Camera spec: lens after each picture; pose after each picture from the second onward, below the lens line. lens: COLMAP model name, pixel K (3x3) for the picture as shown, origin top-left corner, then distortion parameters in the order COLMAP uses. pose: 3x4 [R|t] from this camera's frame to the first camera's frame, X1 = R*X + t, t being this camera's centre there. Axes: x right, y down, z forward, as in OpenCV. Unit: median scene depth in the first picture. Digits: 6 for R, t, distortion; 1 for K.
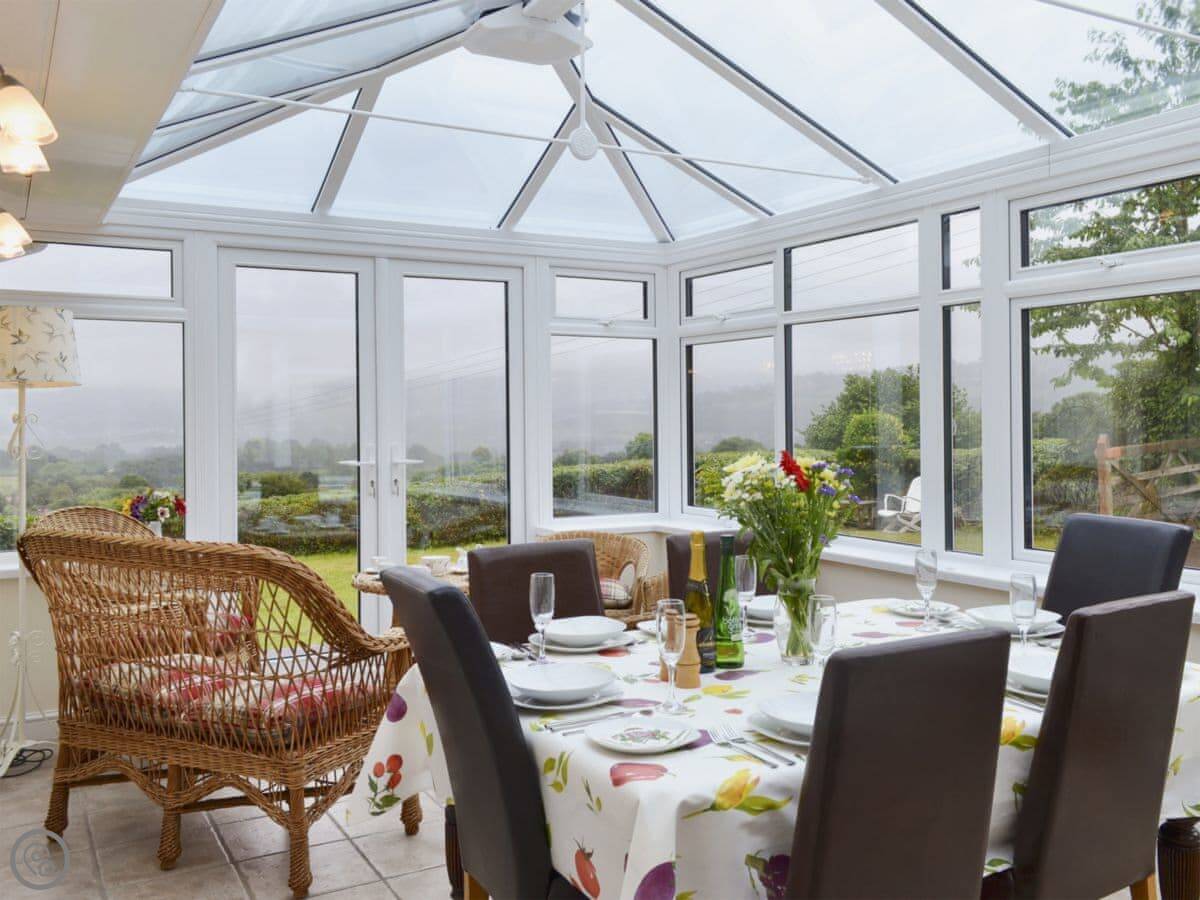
lens RADIAL K [[1061.1, 0, 644.3], [0, 1061.1, 425.9], [0, 0, 1]] dist [0.077714, -0.004438]
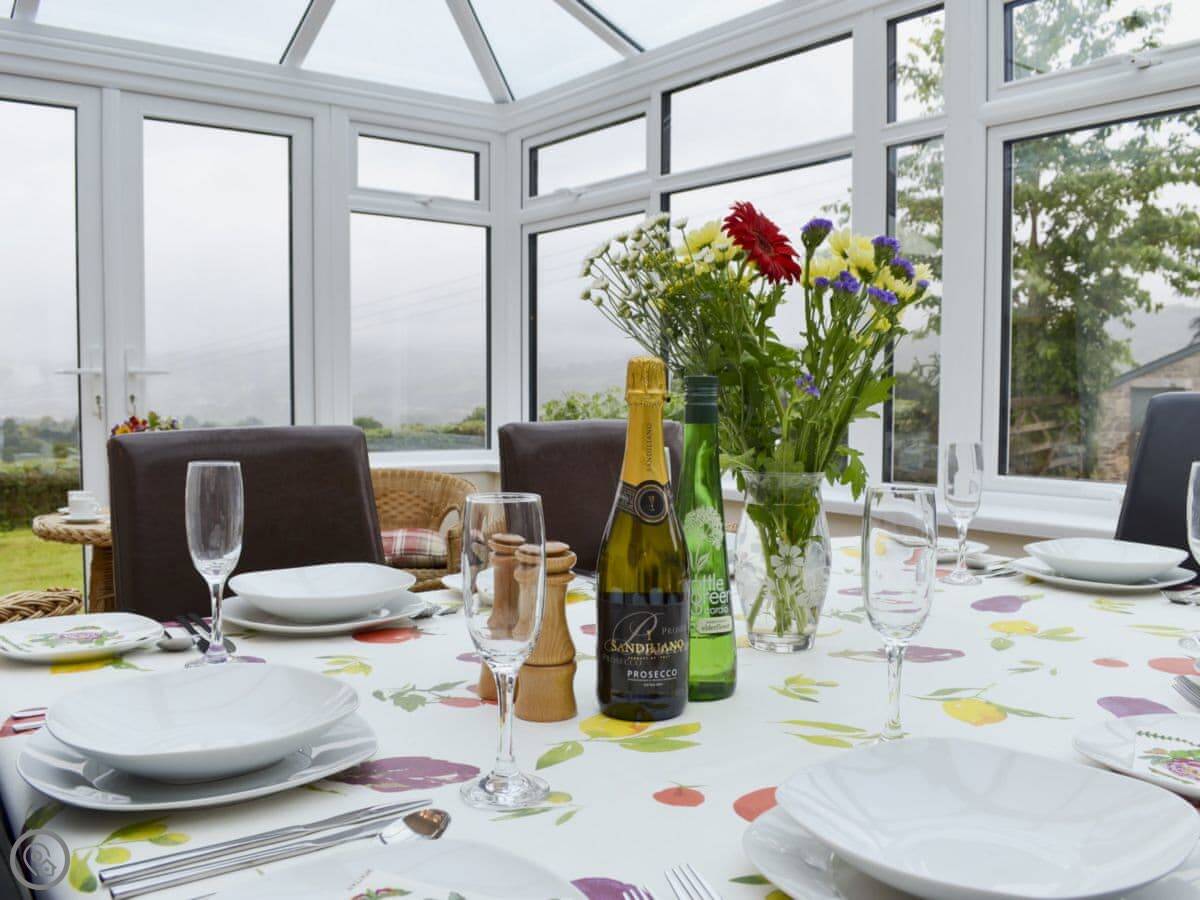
lens RADIAL K [[1058.6, 0, 600.0], [0, 1058.6, 450.0], [0, 0, 1]] dist [-0.012596, -0.008153]
pose [[0.993721, 0.007120, 0.111660, 0.006183], [-0.012530, 0.998777, 0.047823, 0.049673], [-0.111183, -0.048922, 0.992595, 0.243253]]
